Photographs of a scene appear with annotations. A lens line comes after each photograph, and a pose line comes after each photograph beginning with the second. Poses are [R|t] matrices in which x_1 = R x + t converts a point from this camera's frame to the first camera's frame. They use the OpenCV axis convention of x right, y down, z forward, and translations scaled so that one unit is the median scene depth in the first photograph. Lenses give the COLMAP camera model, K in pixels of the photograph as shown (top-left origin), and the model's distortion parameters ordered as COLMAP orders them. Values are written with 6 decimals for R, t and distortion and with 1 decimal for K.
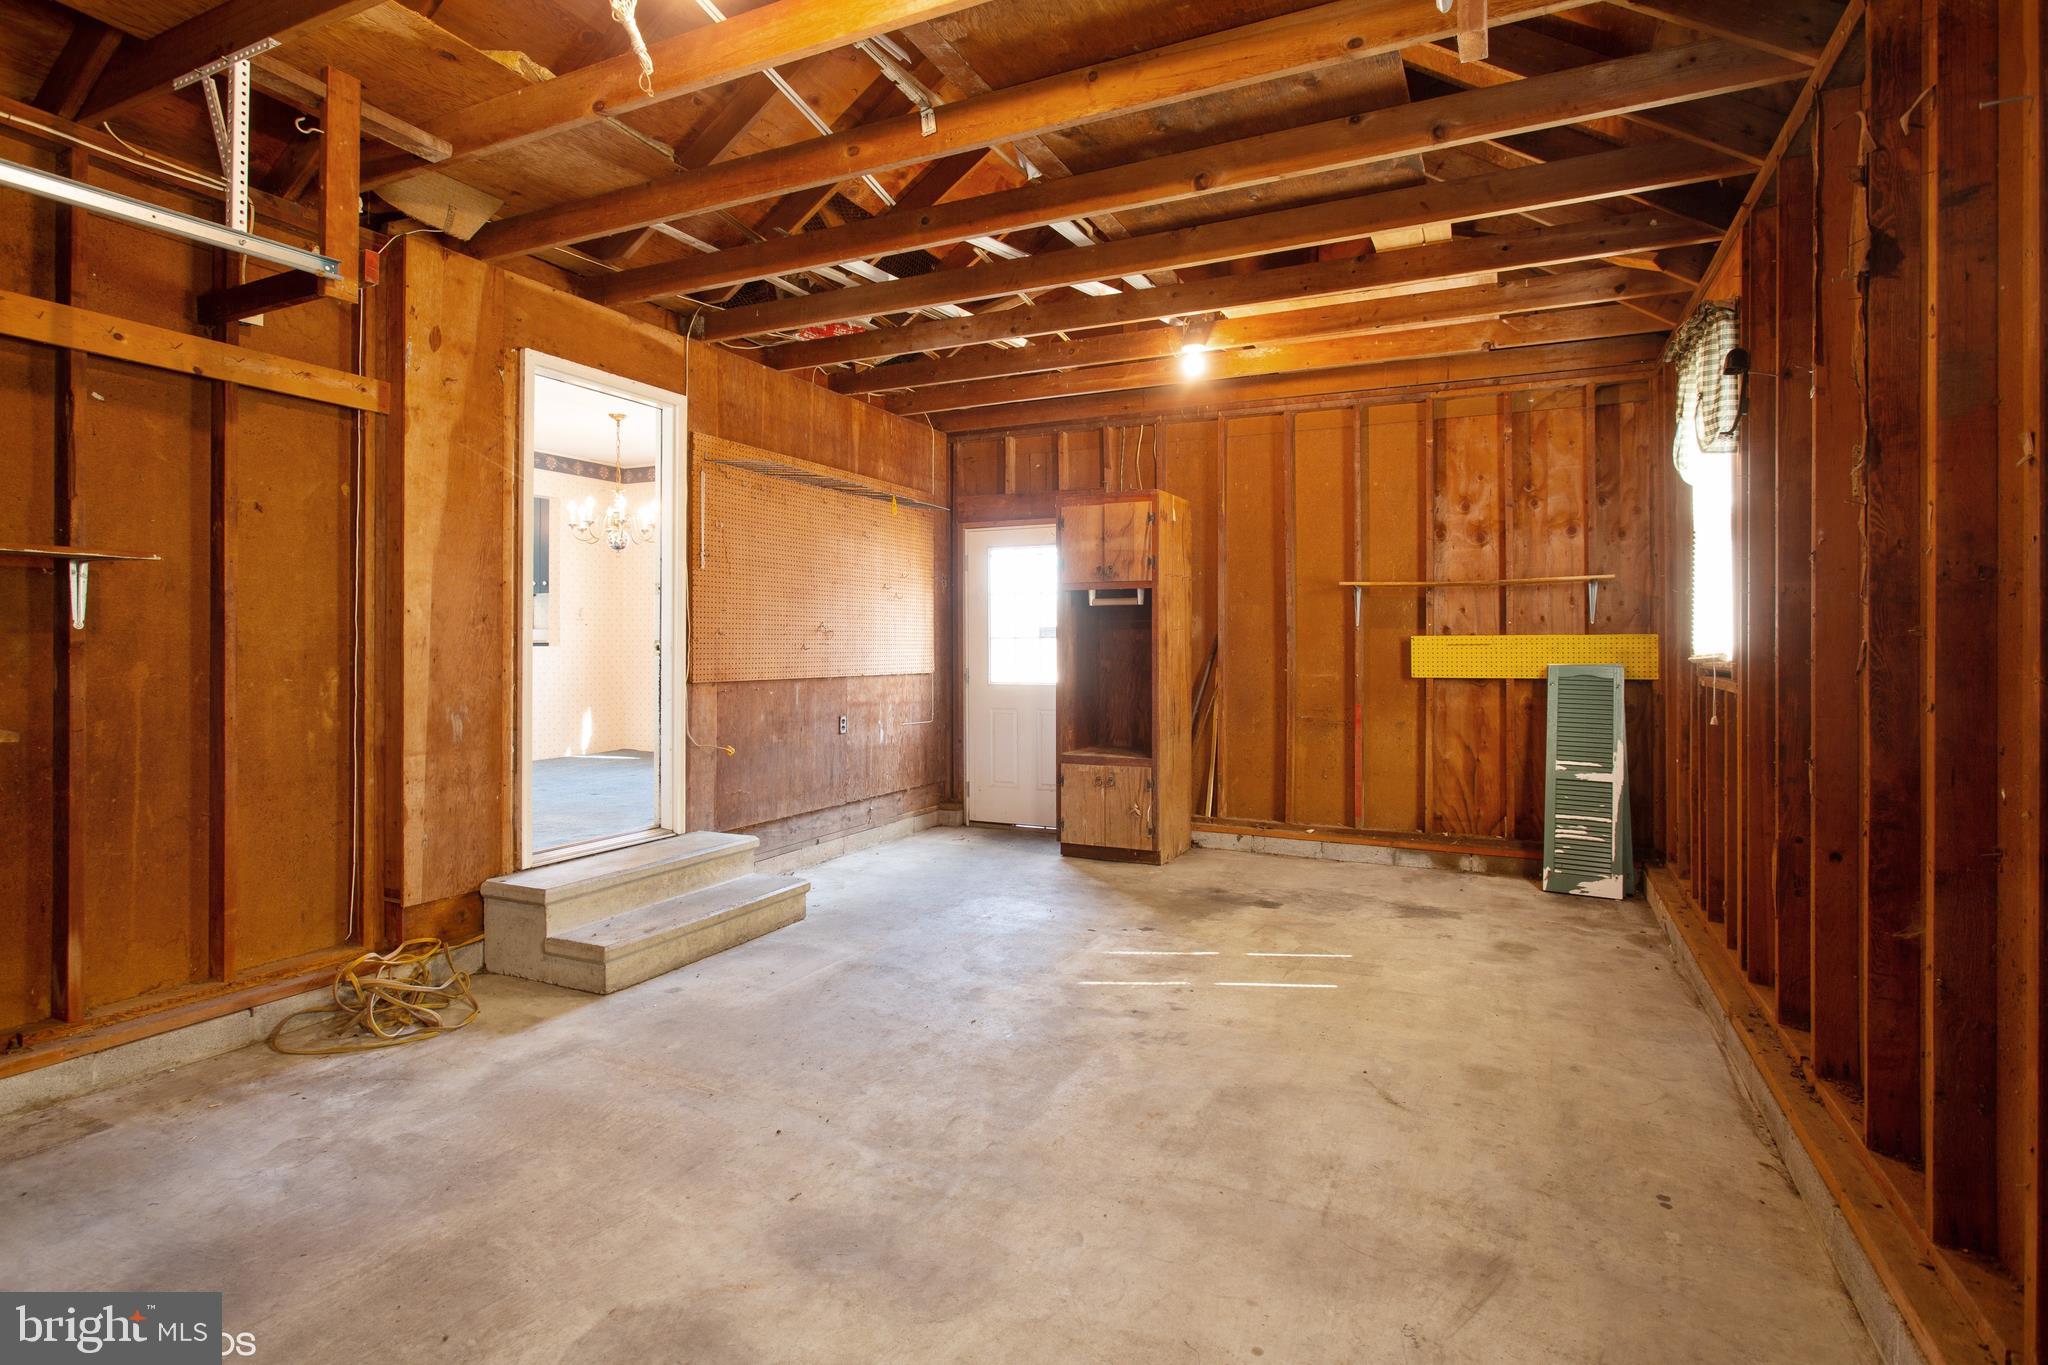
lens RADIAL K [[1020.1, 0, 1023.5], [0, 1020.1, 662.0], [0, 0, 1]] dist [-0.015492, 0.004114]
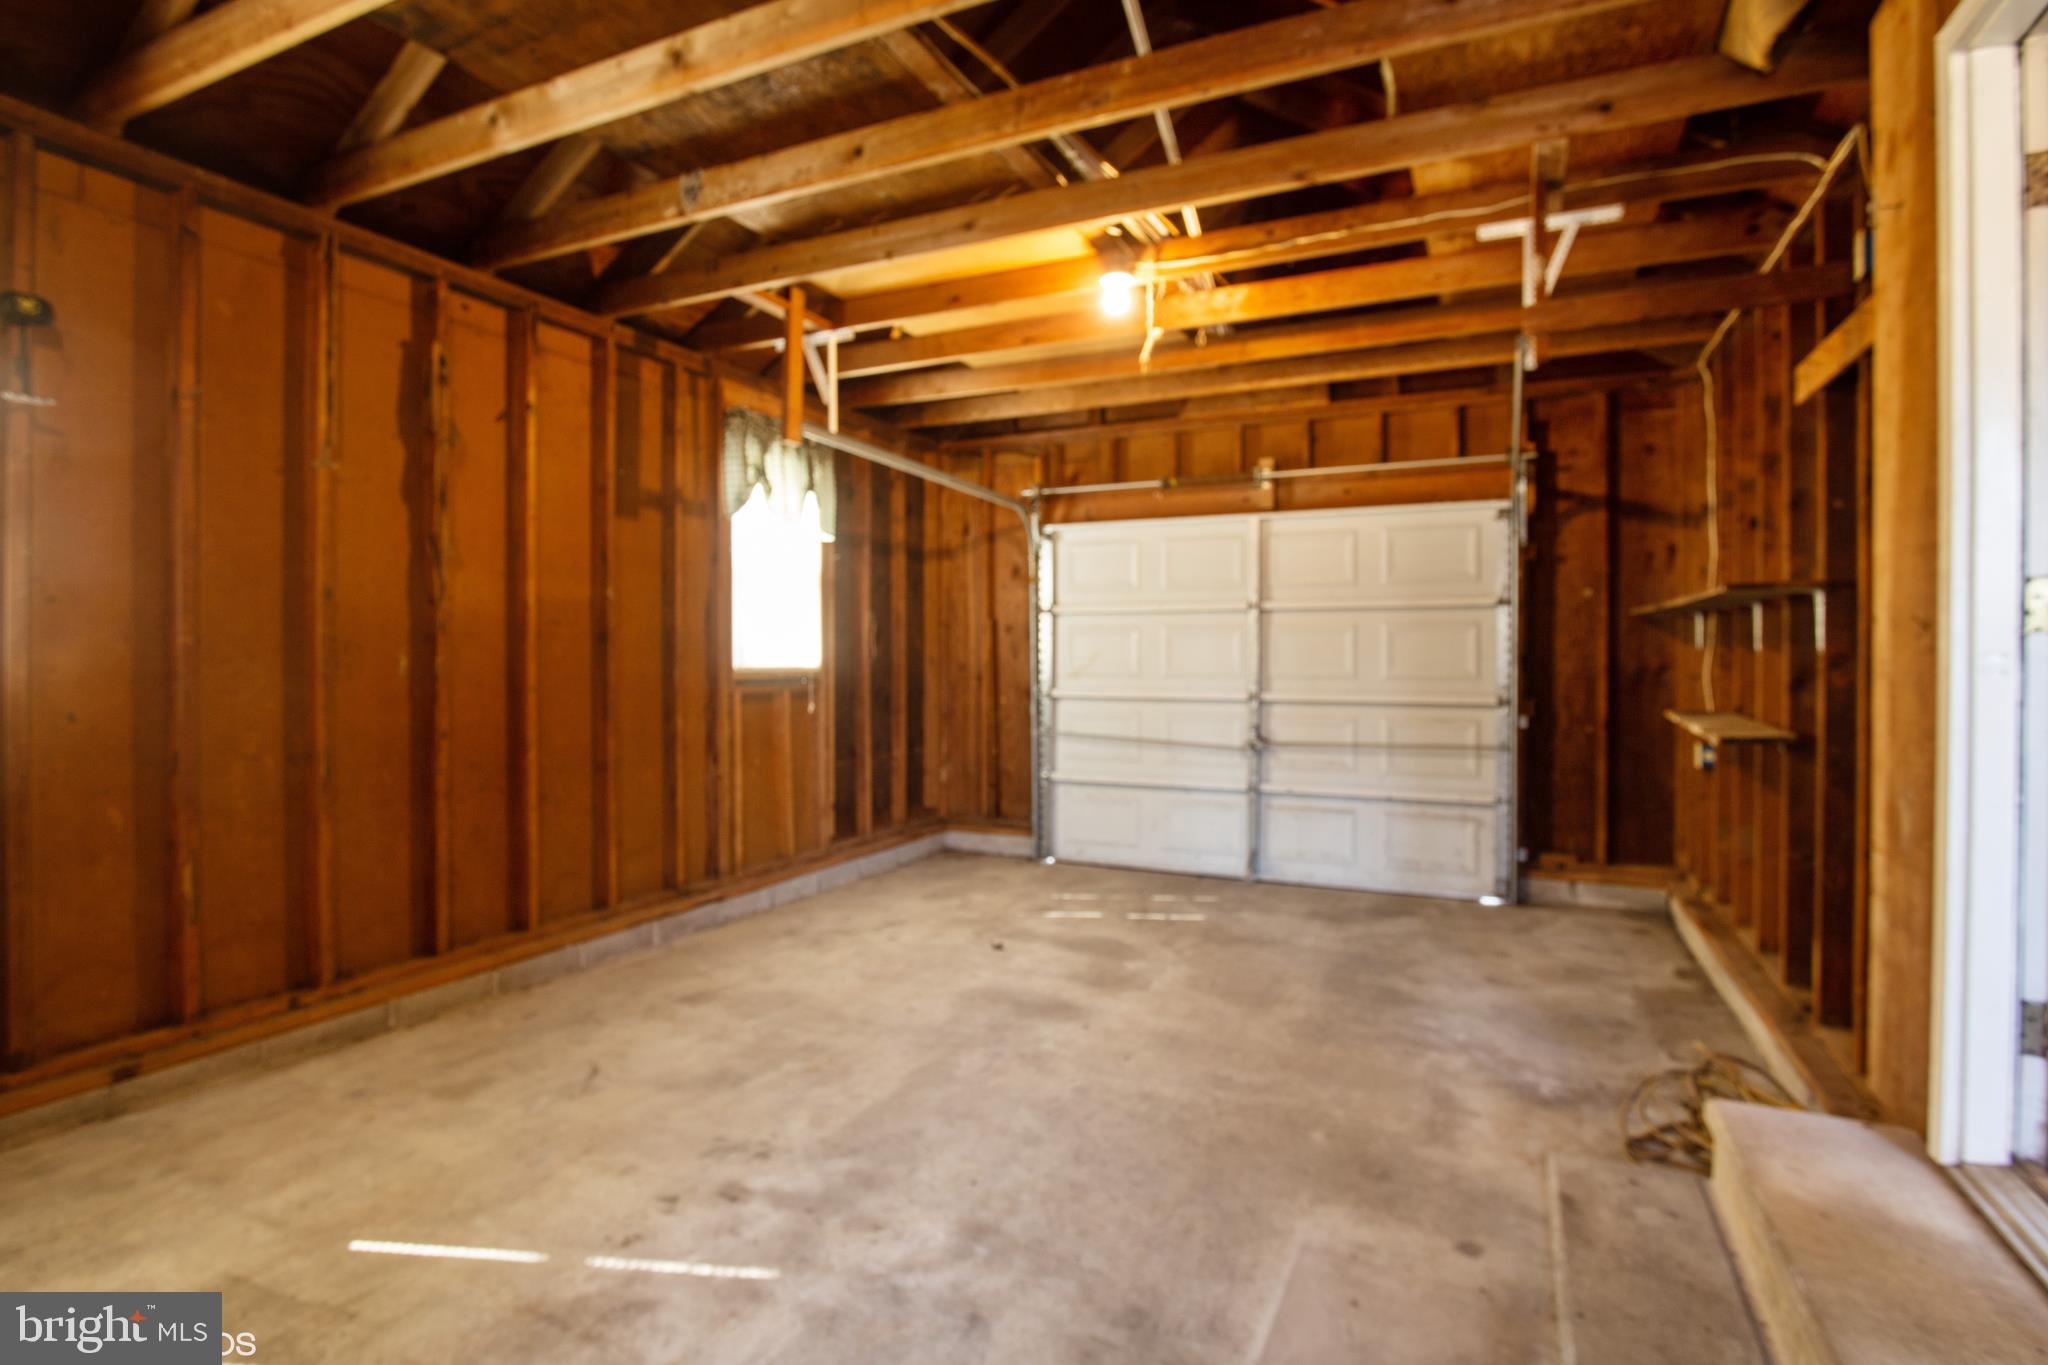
lens RADIAL K [[1020.1, 0, 1021.9], [0, 1020.1, 668.2], [0, 0, 1]] dist [-0.015492, 0.004114]
pose [[-0.999982, -0.005948, 0.000783, -0.096391], [-0.005922, 0.999526, 0.030195, -0.042900], [-0.000963, 0.030190, -0.999544, 1.932323]]
